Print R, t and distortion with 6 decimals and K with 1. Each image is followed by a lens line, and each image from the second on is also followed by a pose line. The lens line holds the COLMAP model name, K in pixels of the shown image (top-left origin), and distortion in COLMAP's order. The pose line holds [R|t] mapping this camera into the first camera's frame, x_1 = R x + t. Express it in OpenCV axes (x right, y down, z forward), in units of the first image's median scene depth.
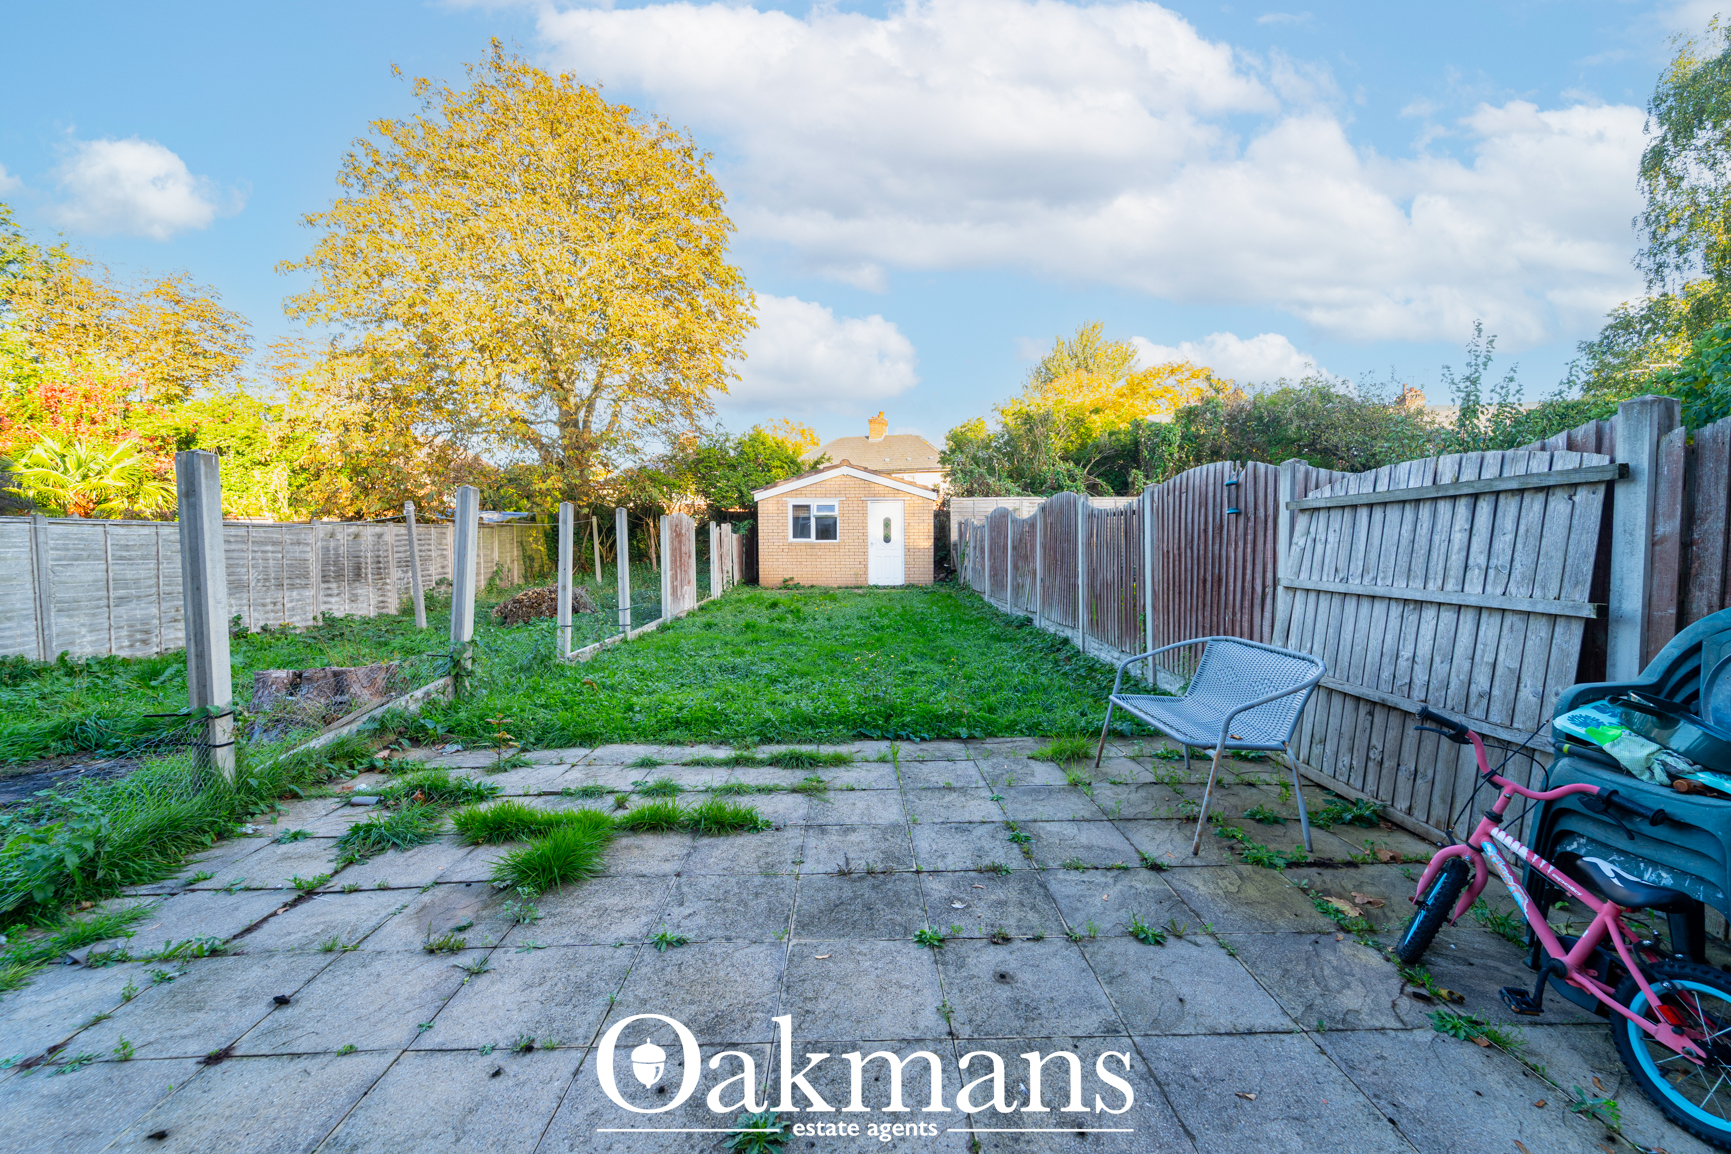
lens RADIAL K [[702.5, 0, 876.1], [0, 702.5, 573.5], [0, 0, 1]] dist [0.006173, -0.003923]
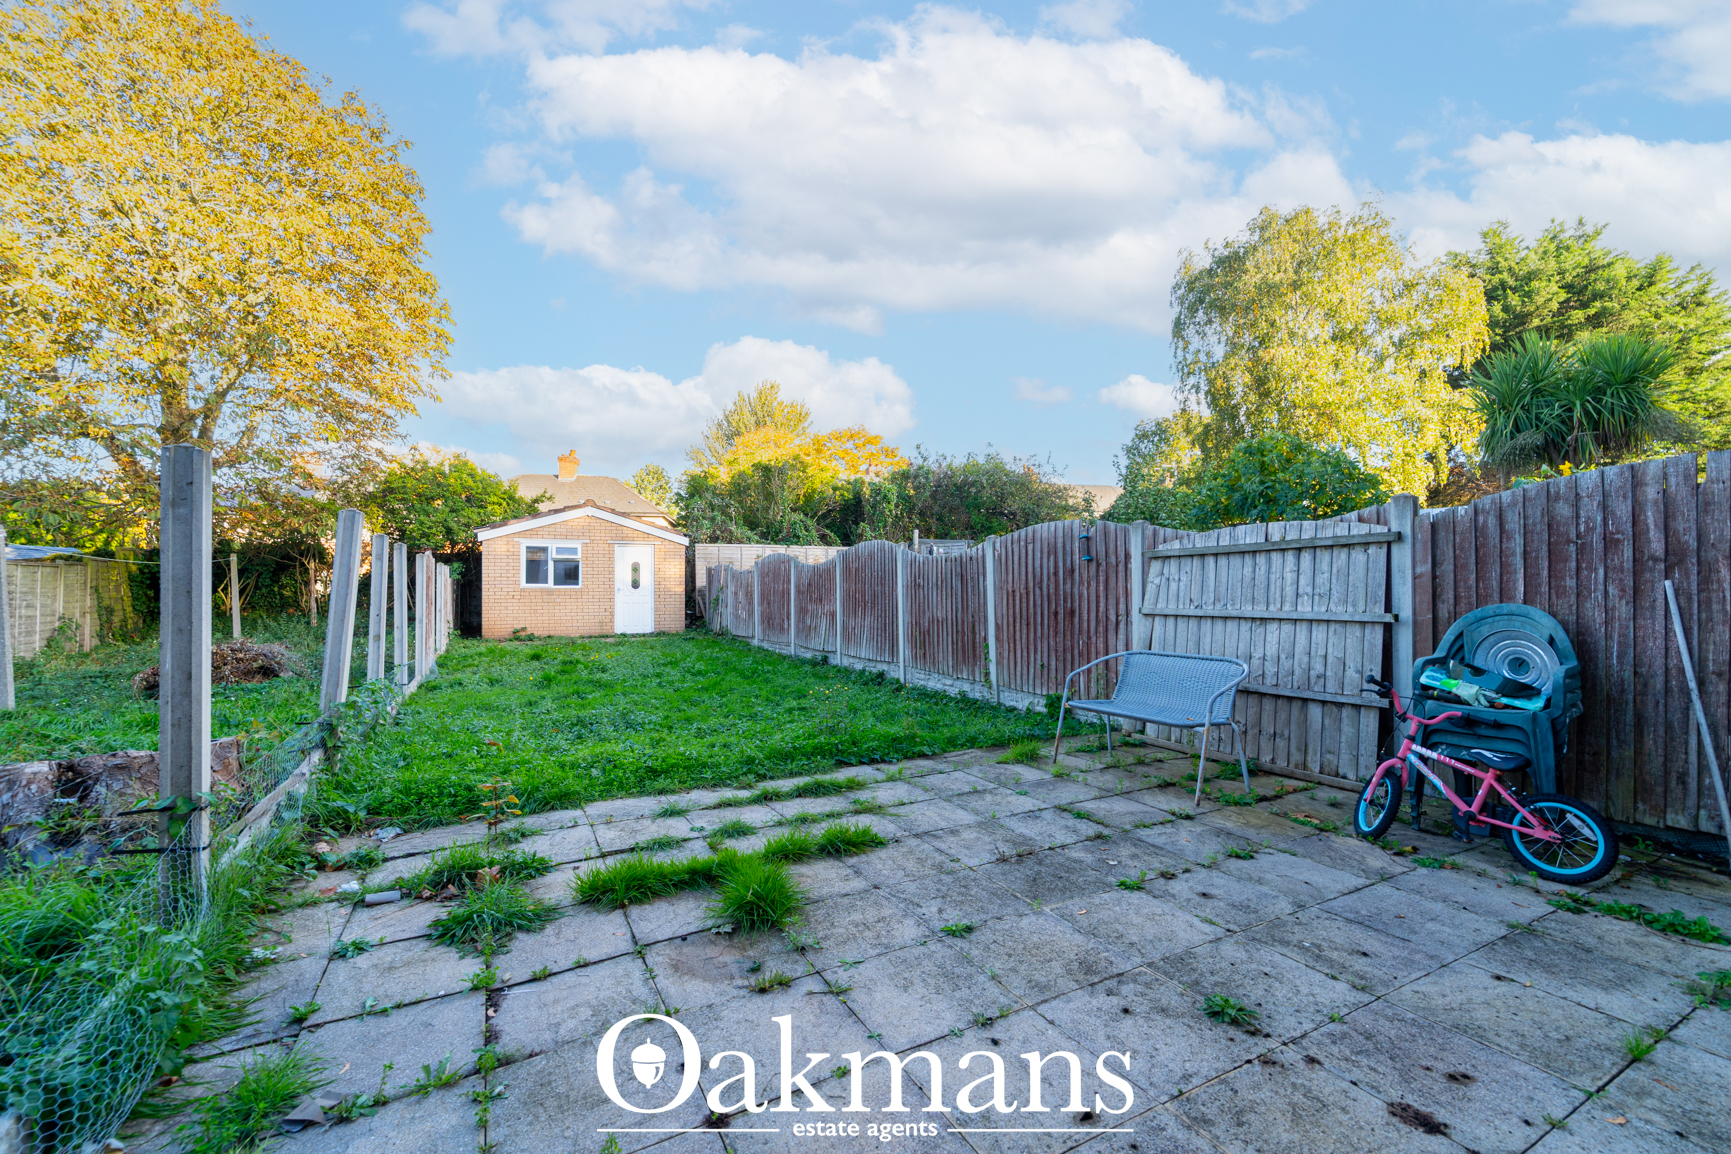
lens RADIAL K [[702.5, 0, 876.1], [0, 702.5, 573.5], [0, 0, 1]] dist [0.006173, -0.003923]
pose [[0.896562, 0.010148, 0.442801, -0.532947], [0.020651, 0.997693, -0.064676, 0.019640], [-0.442436, 0.067131, 0.894284, 0.020190]]
